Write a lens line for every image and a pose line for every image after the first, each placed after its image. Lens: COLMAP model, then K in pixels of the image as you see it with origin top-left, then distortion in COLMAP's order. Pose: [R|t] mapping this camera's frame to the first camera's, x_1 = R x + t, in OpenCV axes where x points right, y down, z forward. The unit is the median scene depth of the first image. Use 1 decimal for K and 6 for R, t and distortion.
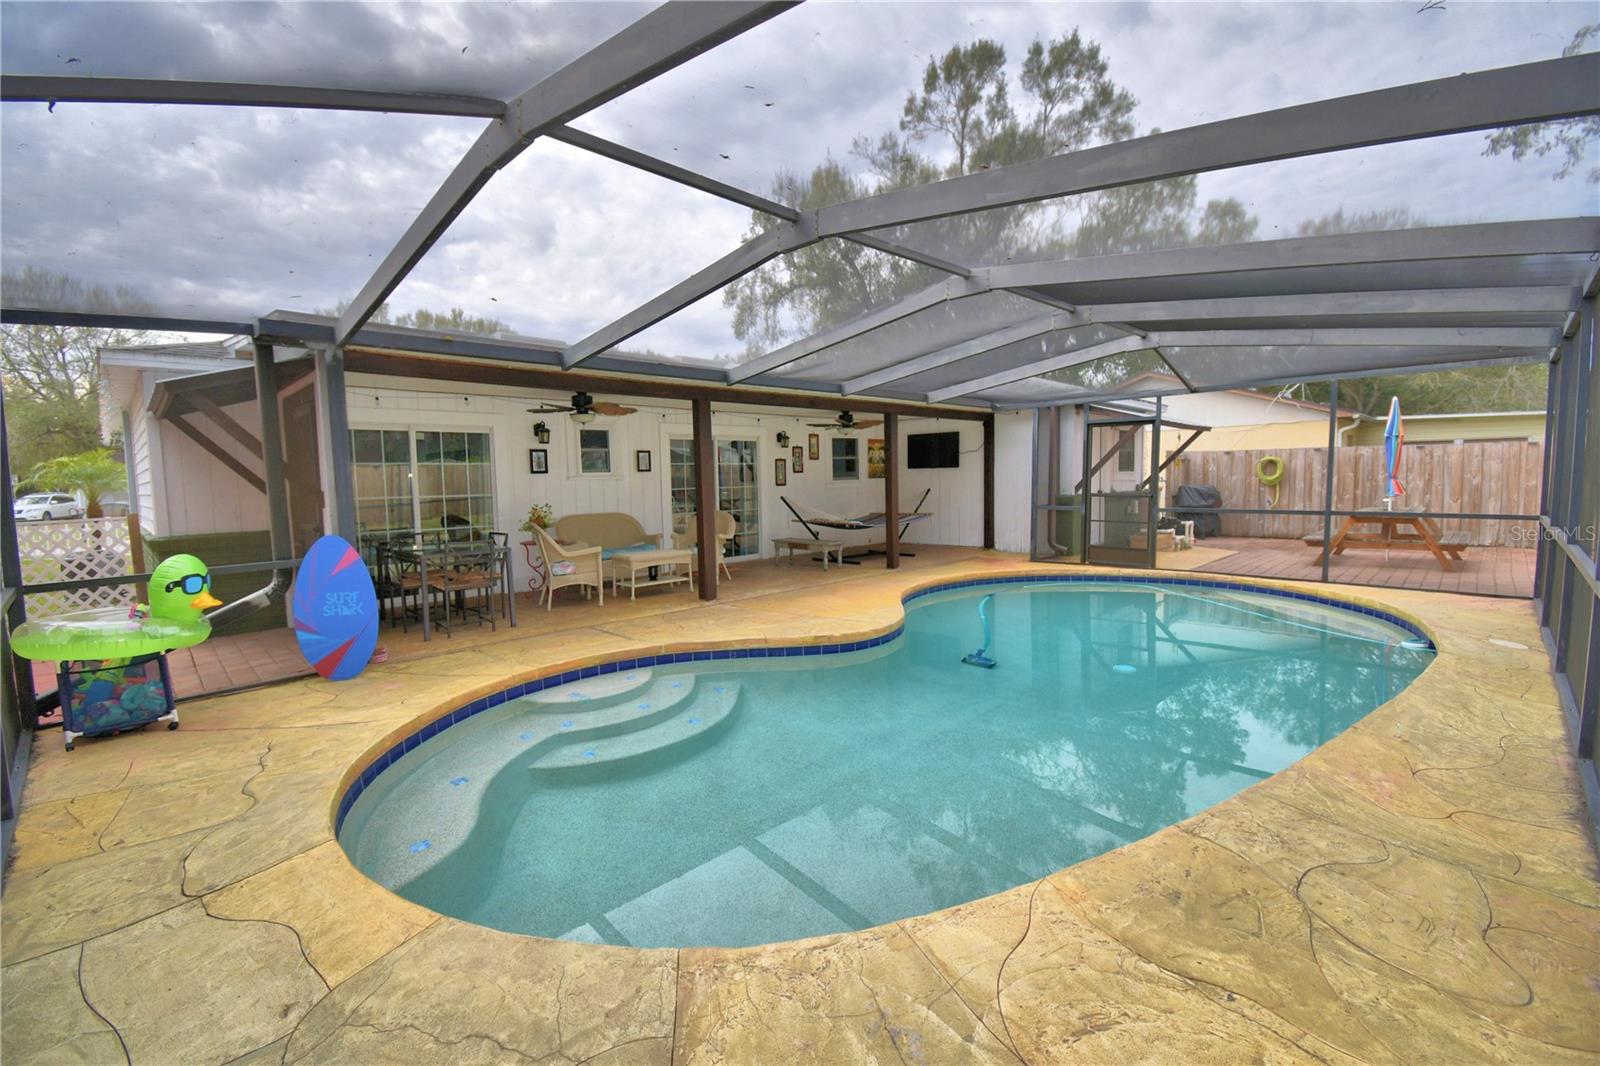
lens RADIAL K [[716.1, 0, 794.8], [0, 716.1, 531.8], [0, 0, 1]] dist [0.028054, -0.029218]
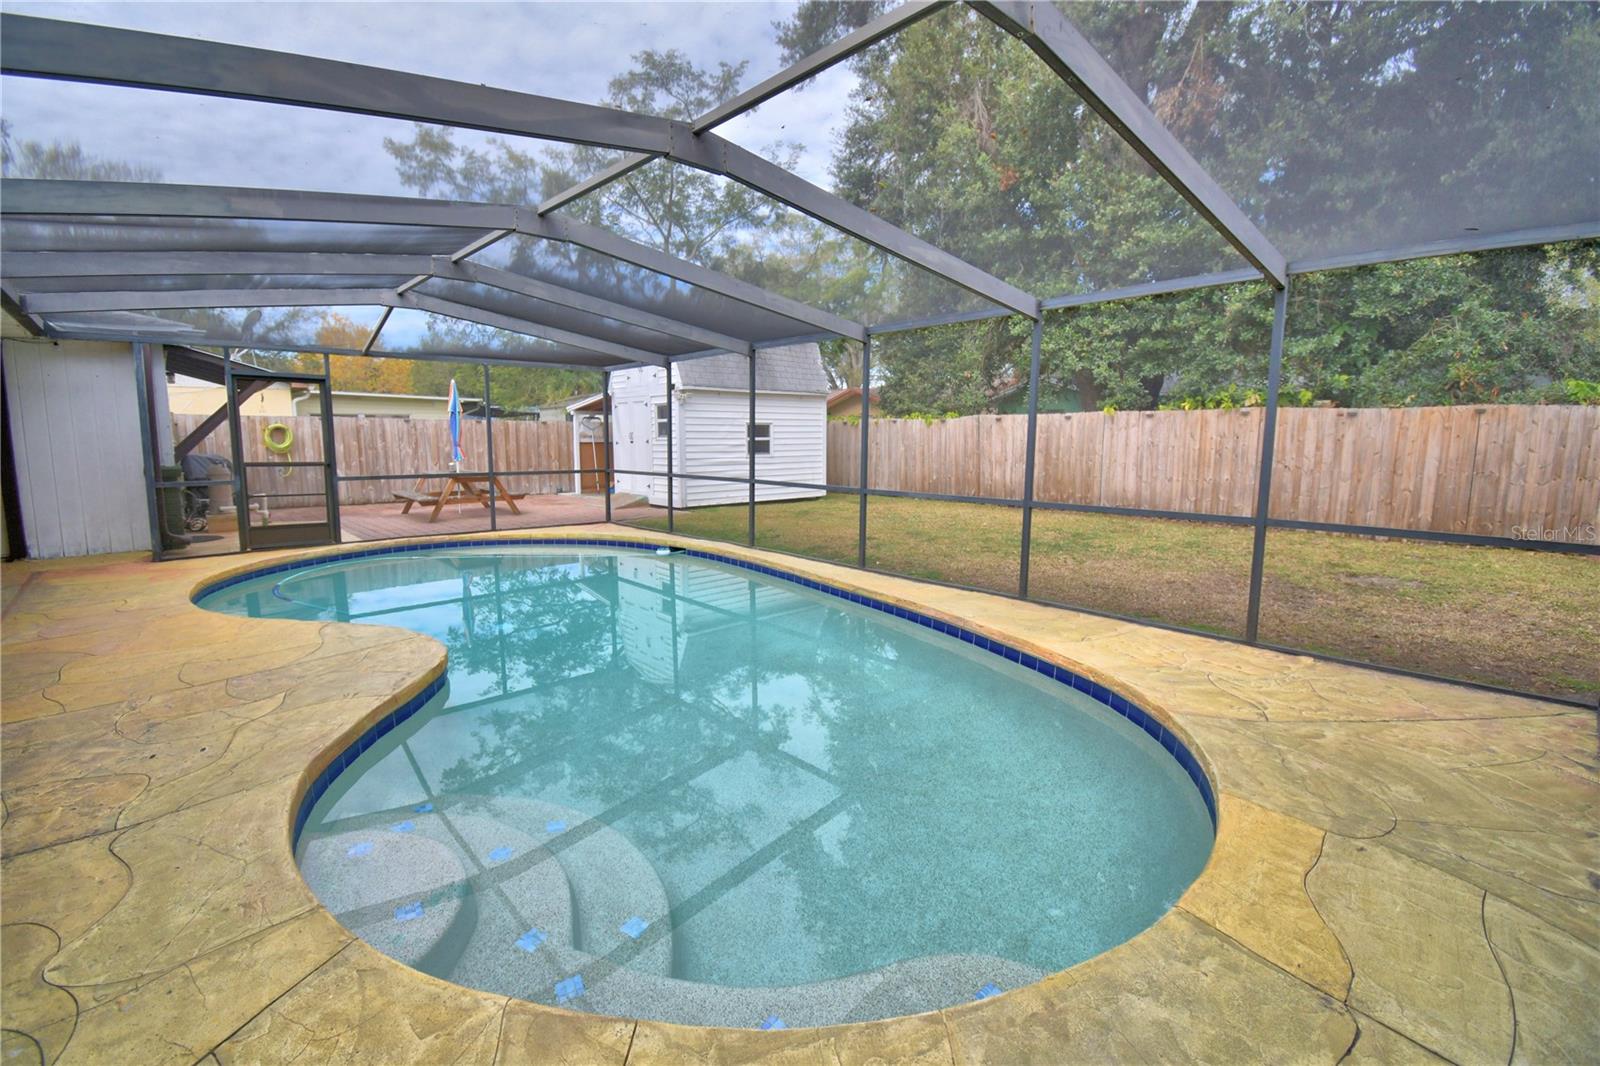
lens RADIAL K [[701.0, 0, 793.2], [0, 701.0, 532.2], [0, 0, 1]] dist [0.023036, -0.027368]
pose [[0.029838, -0.116444, 0.992749, -0.316111], [0.072555, 0.990824, 0.114037, -0.019739], [-0.996918, 0.068626, 0.038012, 0.316668]]
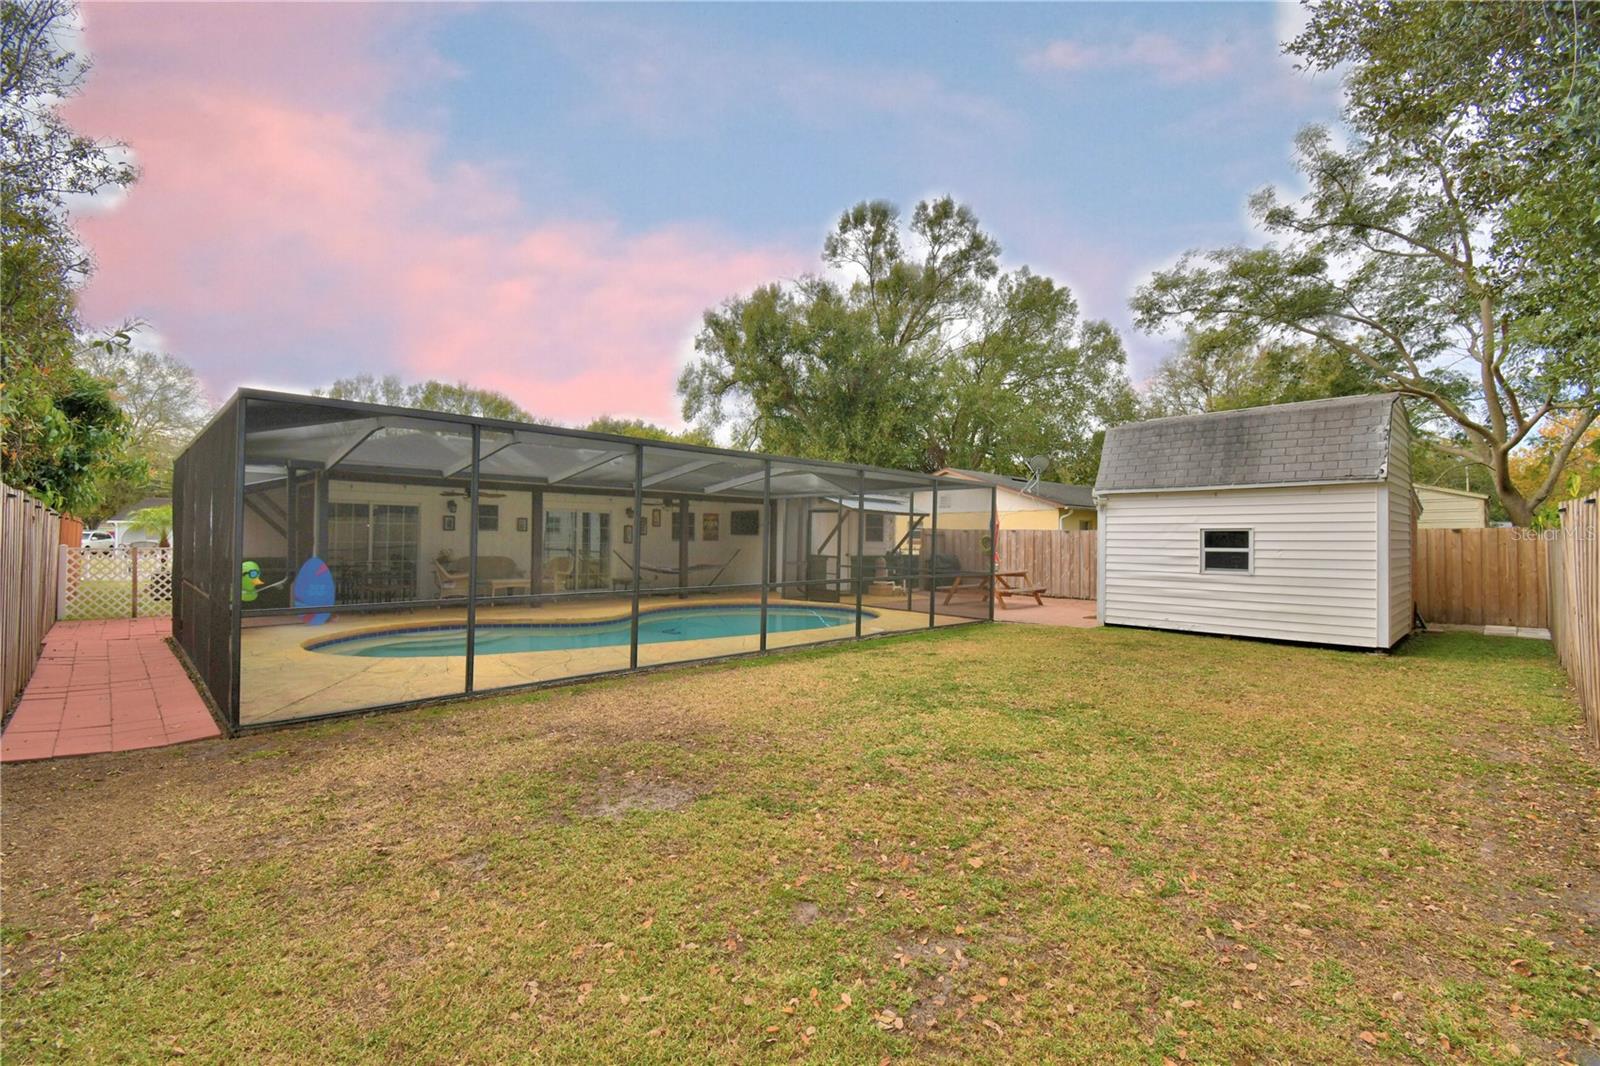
lens RADIAL K [[716.1, 0, 794.8], [0, 716.1, 531.8], [0, 0, 1]] dist [0.028054, -0.029218]
pose [[0.999386, 0.033110, -0.011449, 0.332035], [-0.033967, 0.995783, -0.085218, 0.026002], [0.008579, 0.085555, 0.996297, -0.465894]]
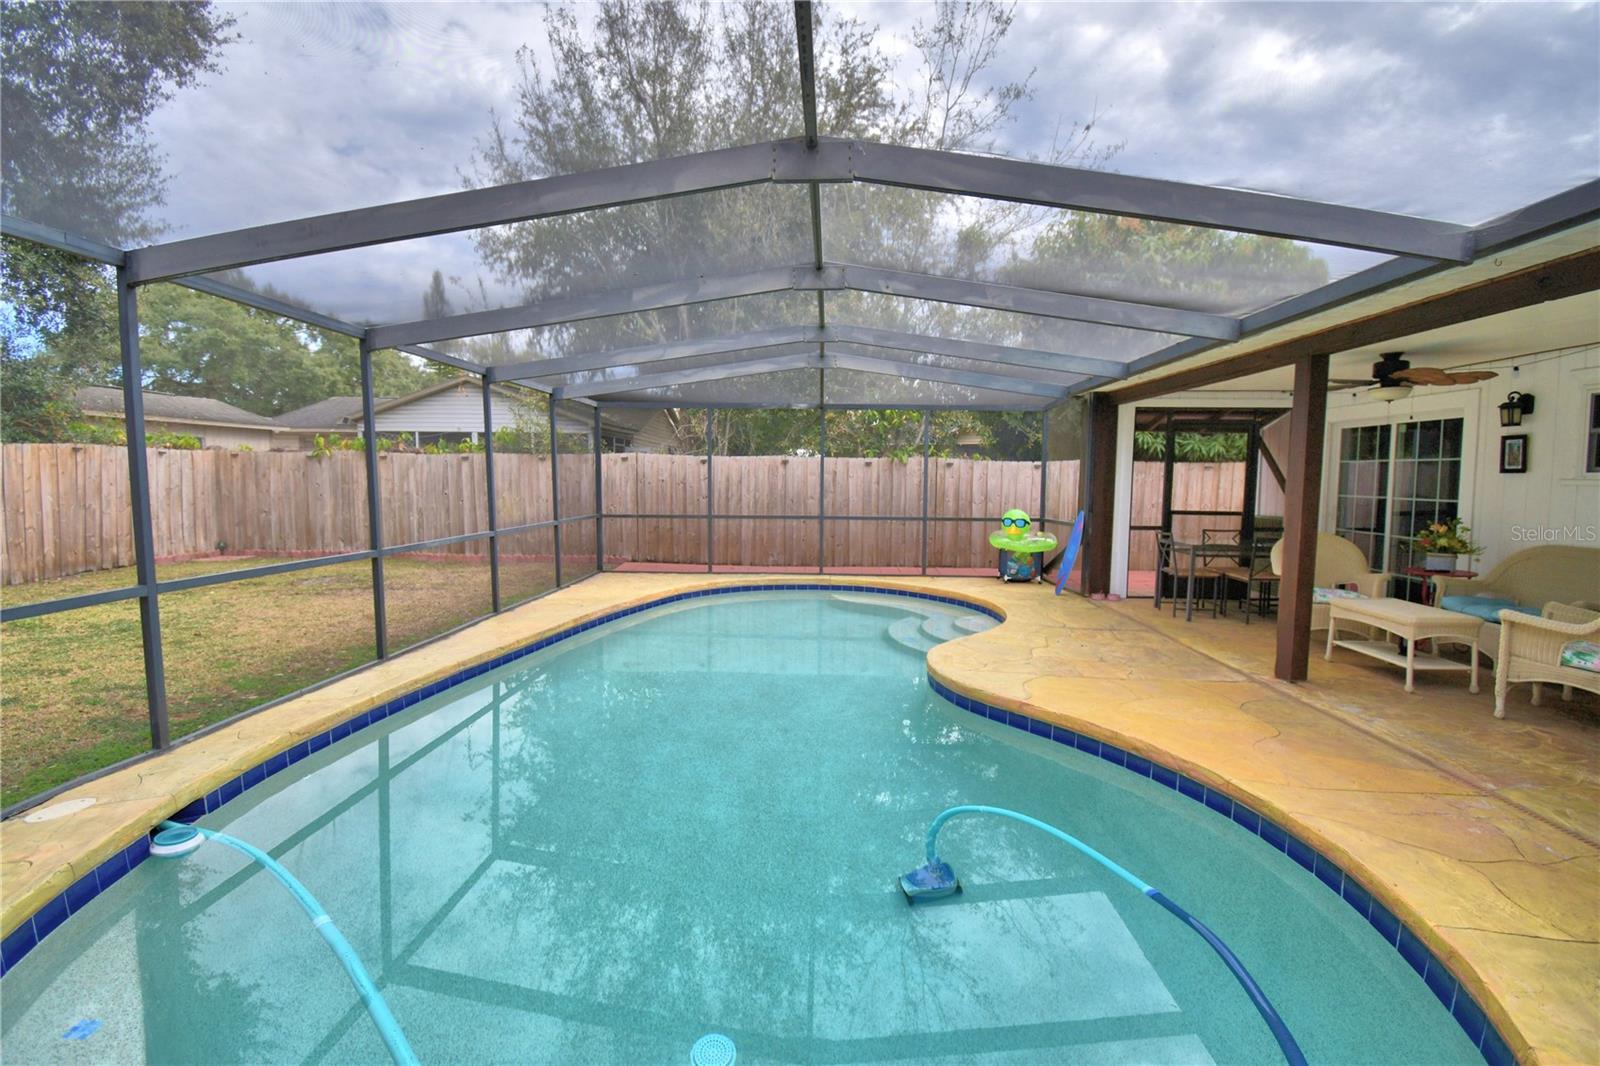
lens RADIAL K [[709.6, 0, 799.2], [0, 709.6, 539.7], [0, 0, 1]] dist [0.011407, -0.019559]
pose [[-0.748381, 0.075673, -0.658938, 0.398485], [-0.041379, 0.986208, 0.160253, -0.069767], [0.661977, 0.147196, -0.734928, 0.755808]]
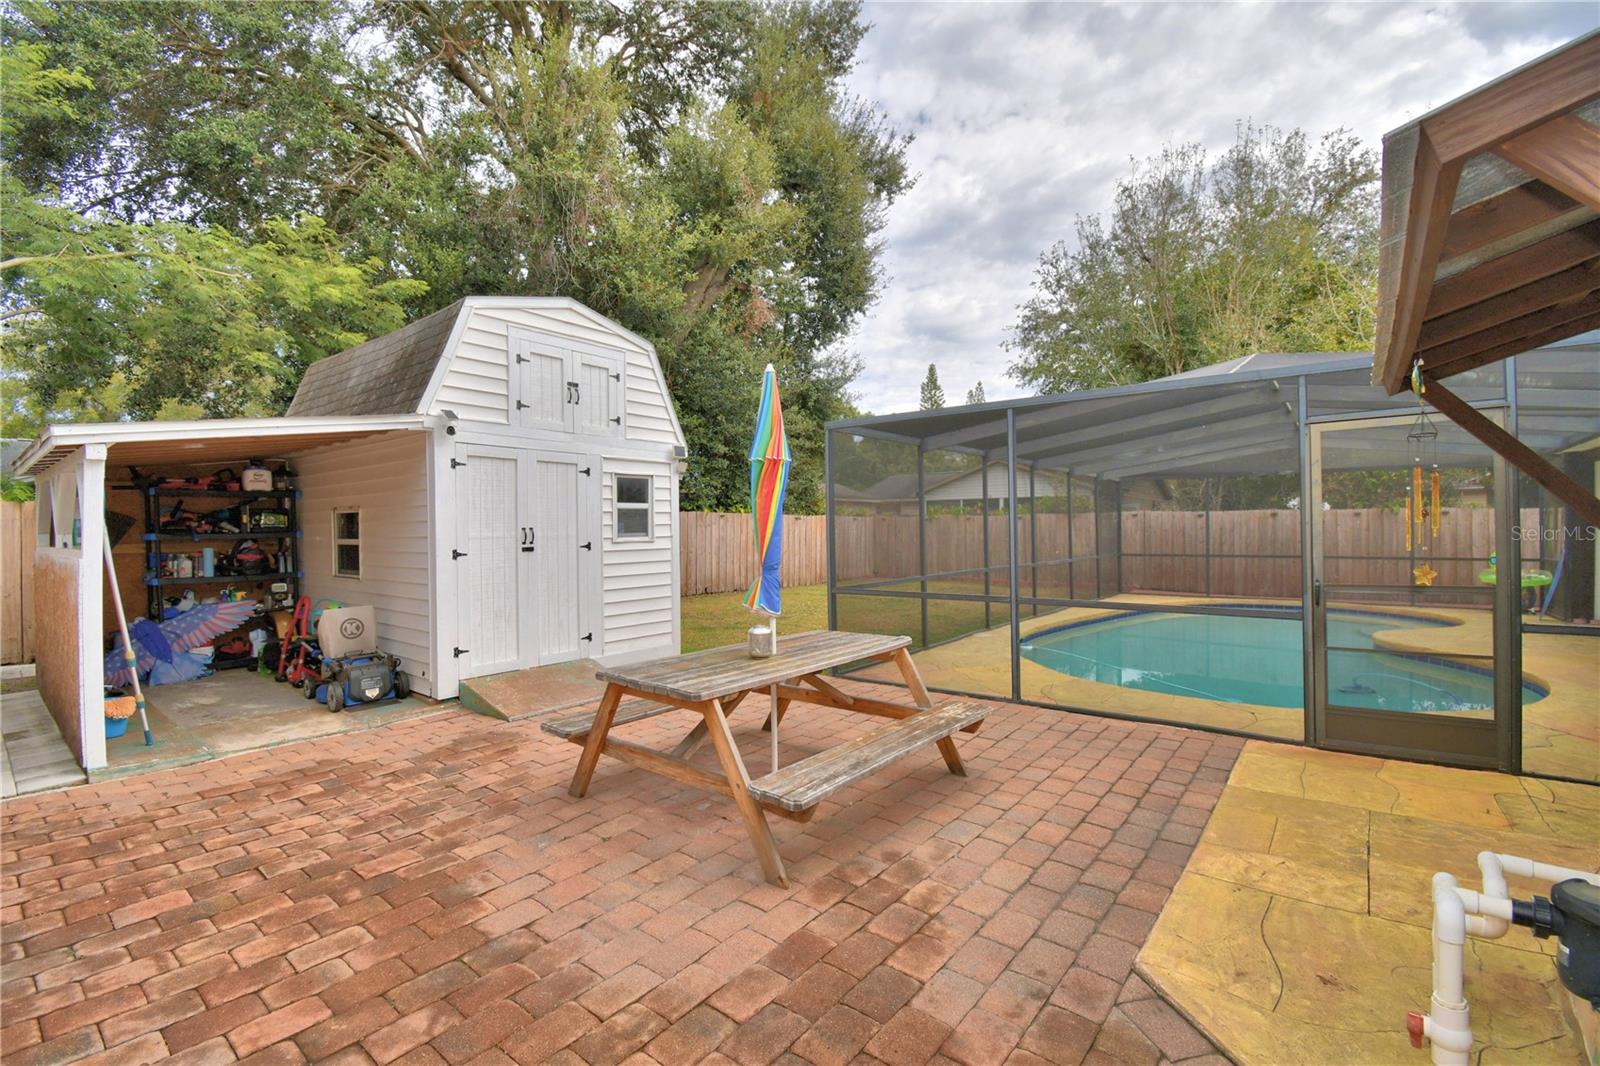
lens RADIAL K [[701.0, 0, 793.2], [0, 701.0, 532.2], [0, 0, 1]] dist [0.023036, -0.027368]
pose [[-0.992678, 0.041651, -0.113386, 0.717973], [0.031100, 0.995154, 0.093285, -0.124611], [0.116721, 0.089076, -0.989162, 1.110416]]
